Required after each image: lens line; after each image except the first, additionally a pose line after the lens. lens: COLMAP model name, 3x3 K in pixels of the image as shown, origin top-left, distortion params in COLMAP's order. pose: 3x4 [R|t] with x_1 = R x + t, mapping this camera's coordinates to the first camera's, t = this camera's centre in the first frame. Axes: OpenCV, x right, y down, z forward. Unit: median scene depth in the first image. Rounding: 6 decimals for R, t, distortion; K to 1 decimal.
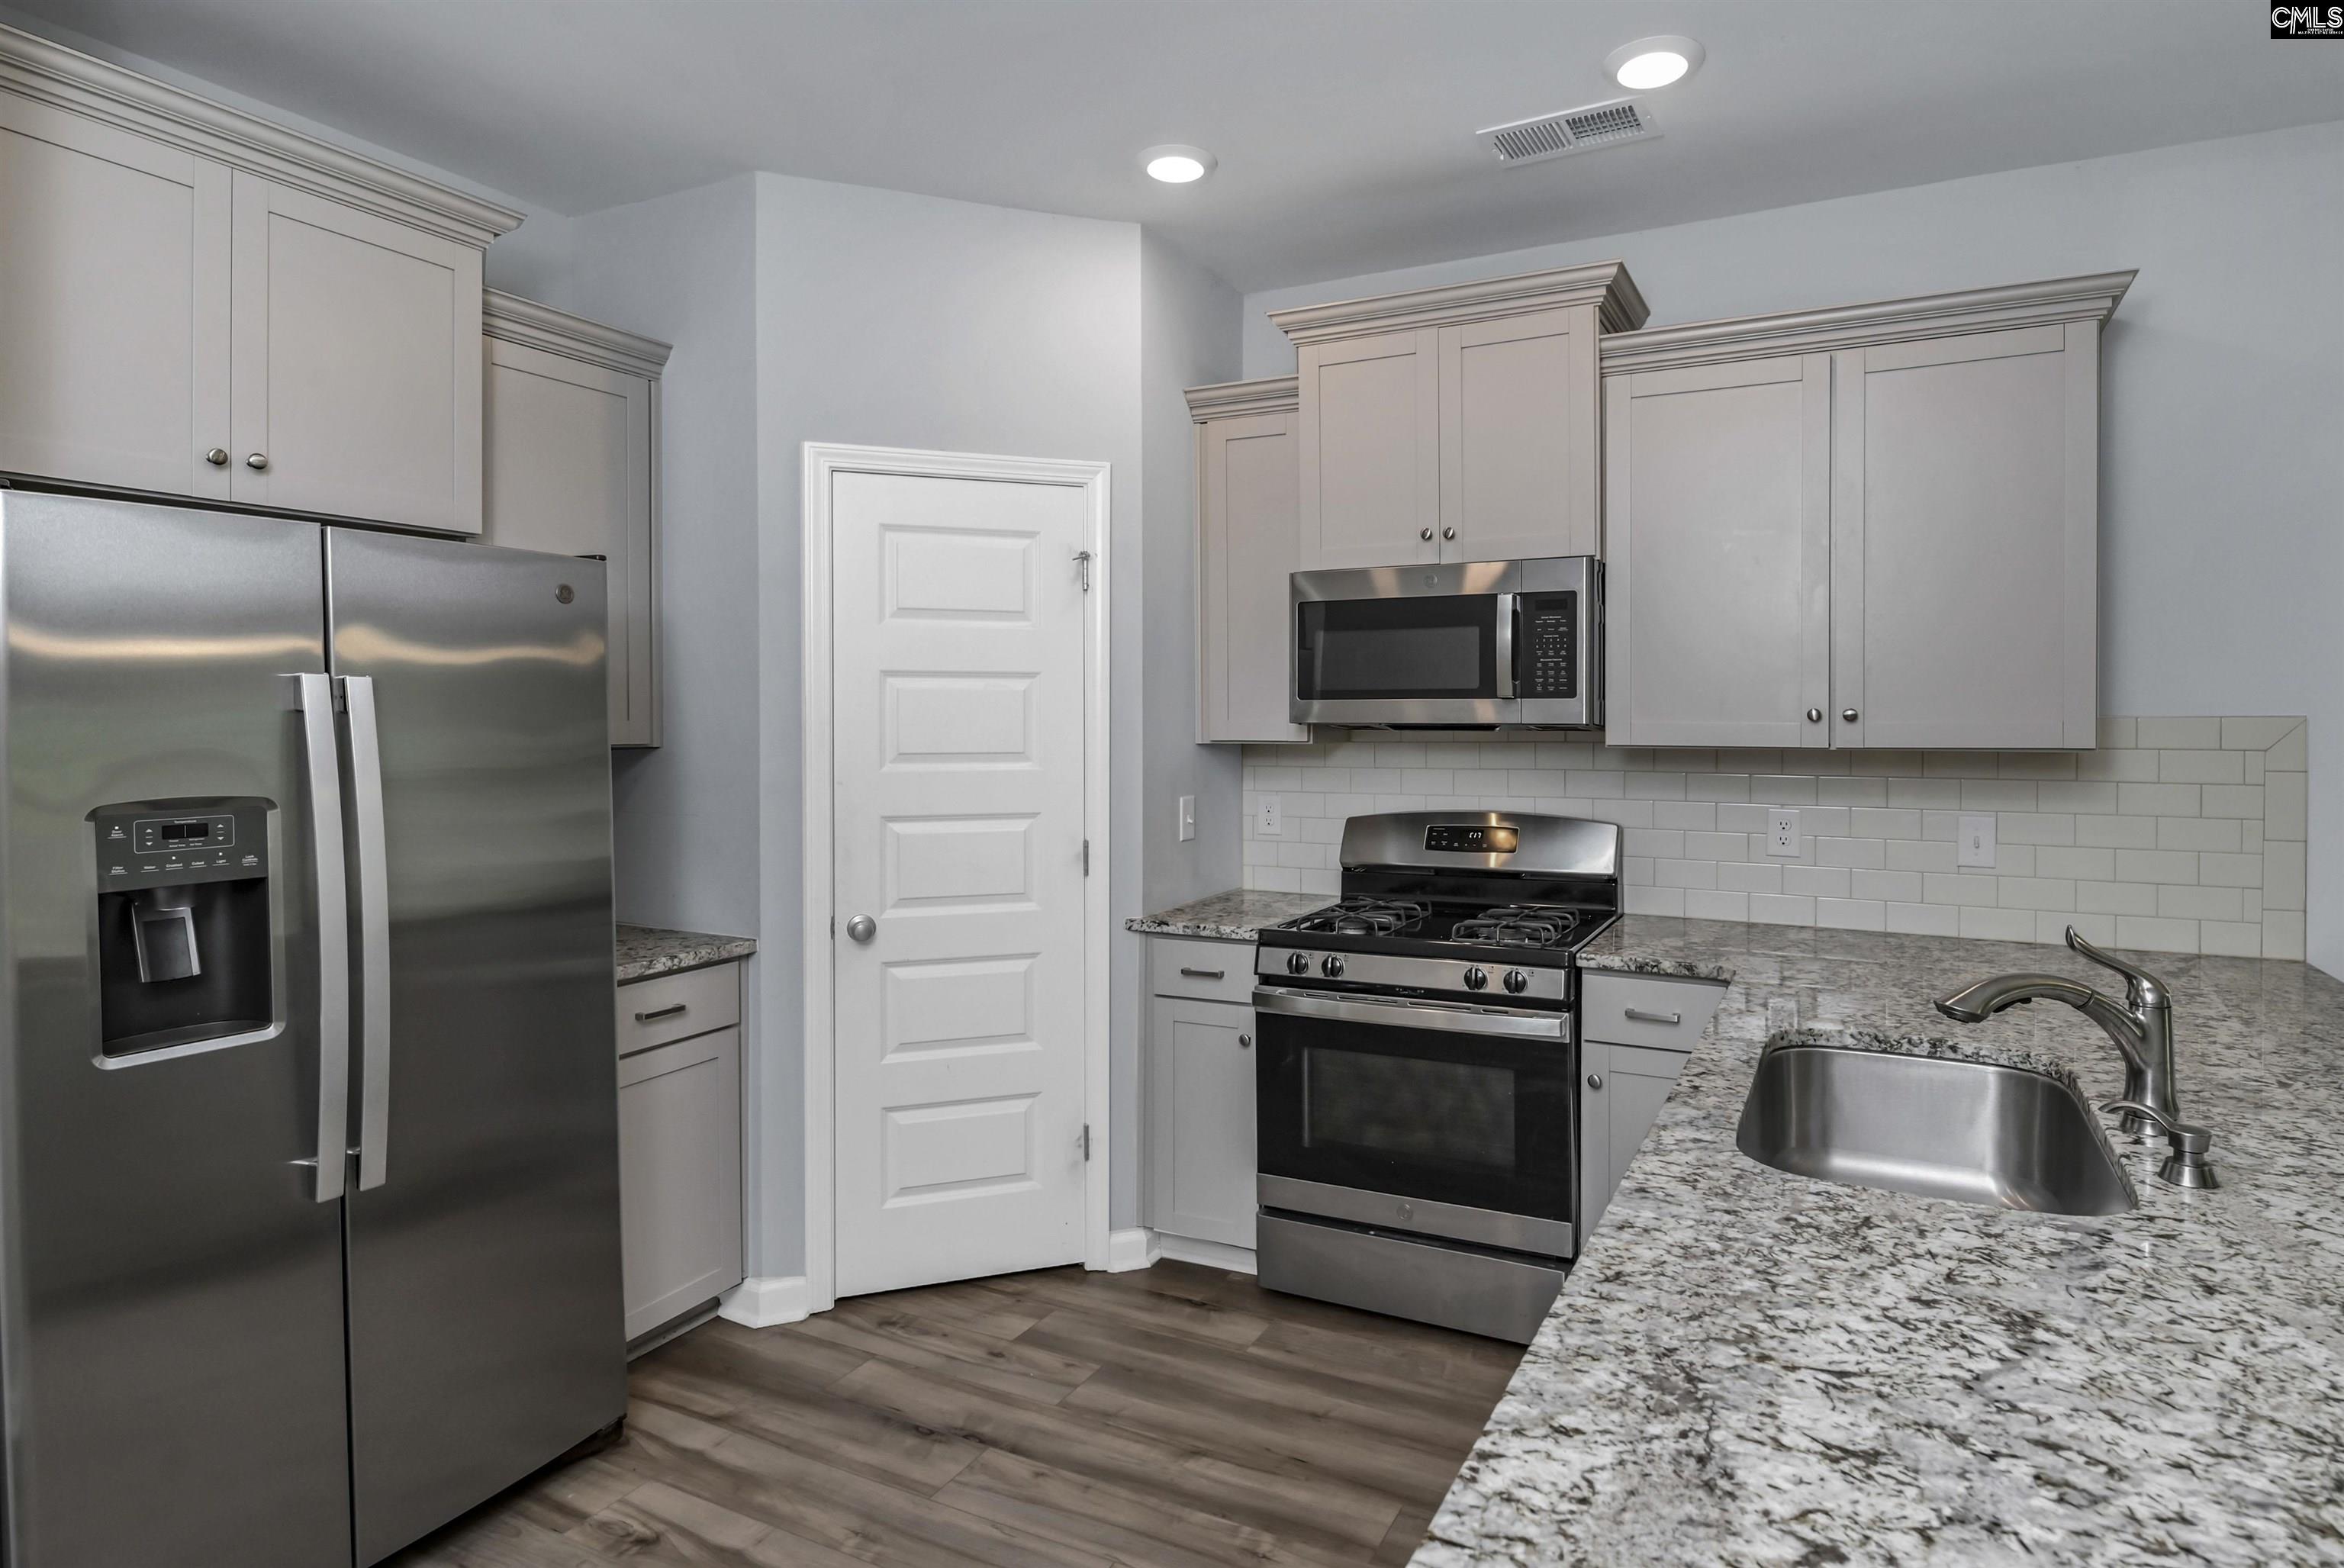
lens RADIAL K [[1205.4, 0, 1169.4], [0, 1205.4, 740.9], [0, 0, 1]] dist [0.001278, -0.001026]
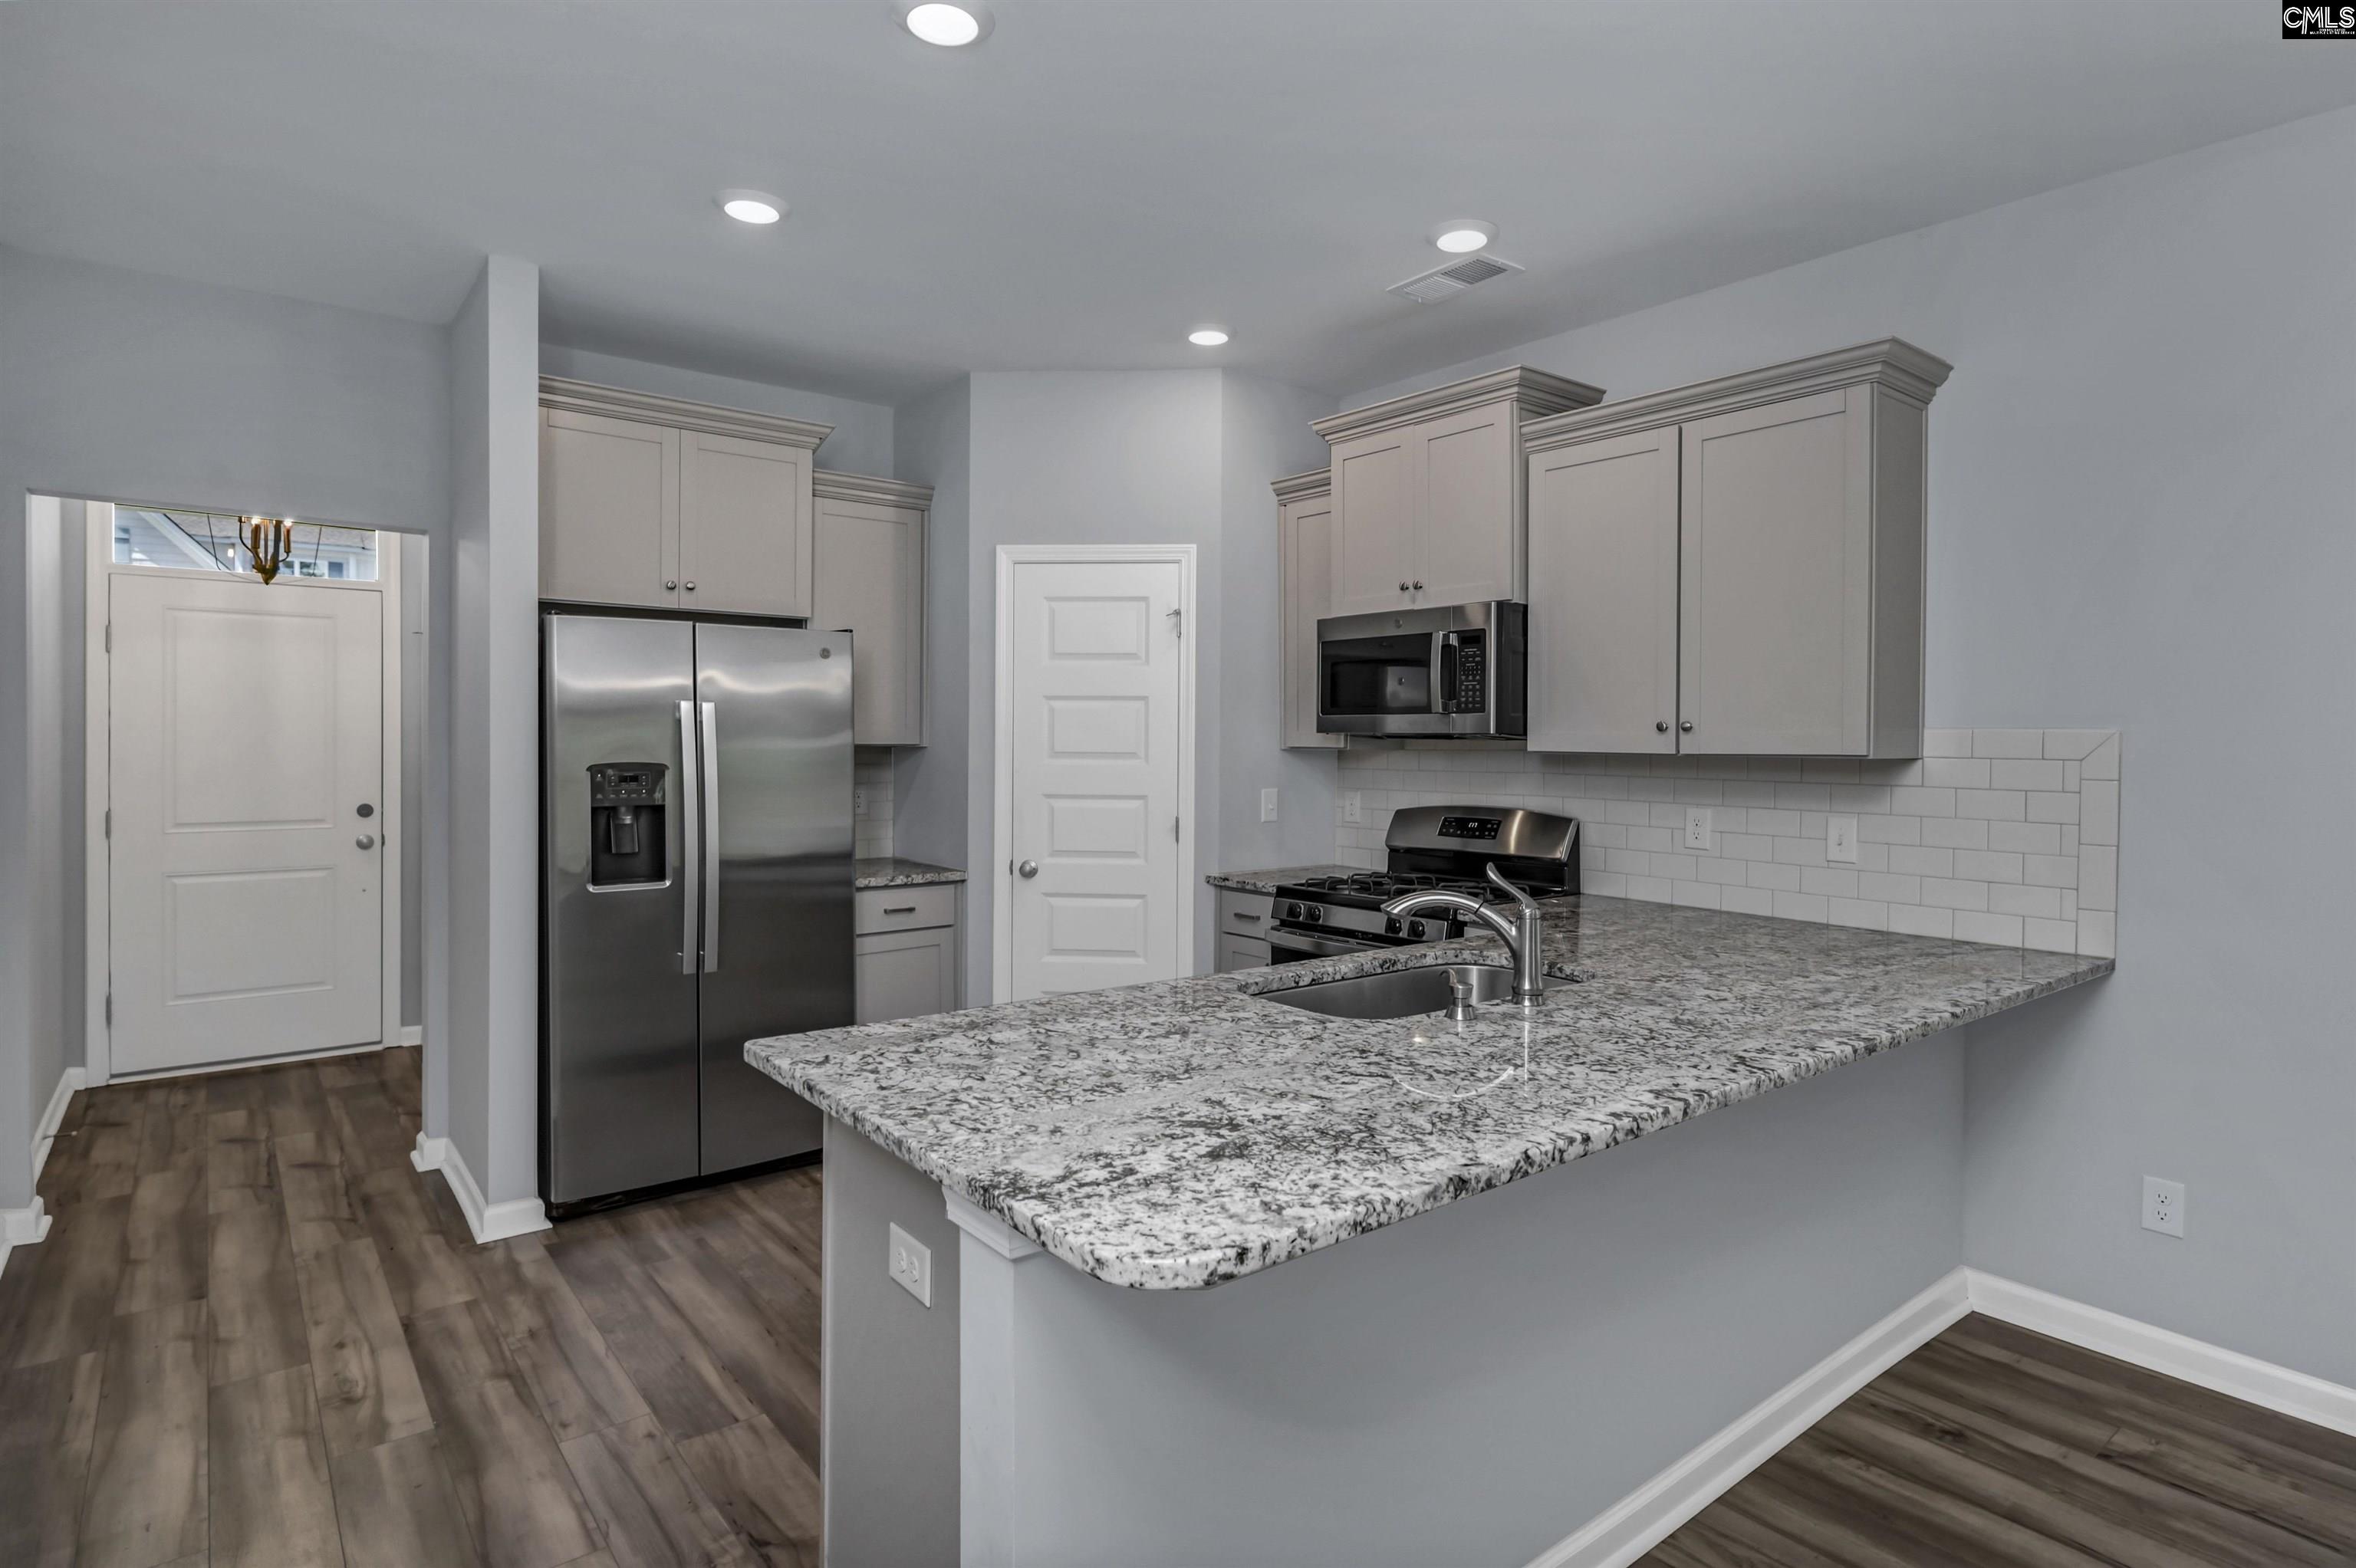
lens RADIAL K [[1217.9, 0, 1197.8], [0, 1217.9, 752.7], [0, 0, 1]] dist [-0.002330, -0.000391]
pose [[0.901336, 0.011952, -0.432957, 0.587413], [-0.015762, 0.999862, -0.005212, 0.016729], [0.432835, 0.011523, 0.901400, -0.269615]]
